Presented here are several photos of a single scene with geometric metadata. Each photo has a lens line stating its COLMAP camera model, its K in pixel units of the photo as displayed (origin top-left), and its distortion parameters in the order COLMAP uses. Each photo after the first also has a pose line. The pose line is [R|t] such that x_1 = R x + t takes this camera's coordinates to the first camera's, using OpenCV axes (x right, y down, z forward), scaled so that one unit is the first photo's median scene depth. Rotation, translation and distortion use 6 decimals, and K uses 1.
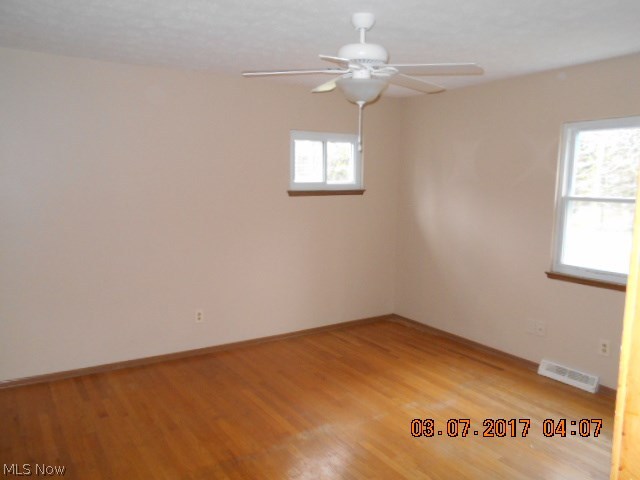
lens RADIAL K [[493.8, 0, 320.0], [0, 493.8, 240.0], [0, 0, 1]] dist [0.005107, -0.002398]
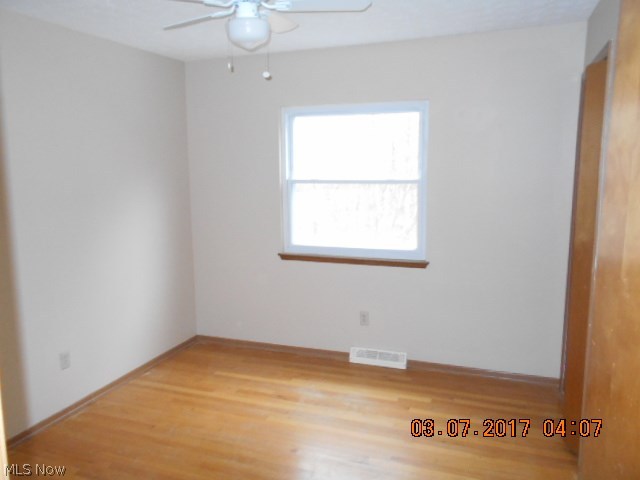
lens RADIAL K [[493.8, 0, 320.0], [0, 493.8, 240.0], [0, 0, 1]] dist [0.005107, -0.002398]
pose [[0.789125, -0.105664, 0.605076, -0.154980], [0.087745, 0.994382, 0.059213, -0.029984], [-0.607933, 0.006366, 0.793963, 0.243427]]
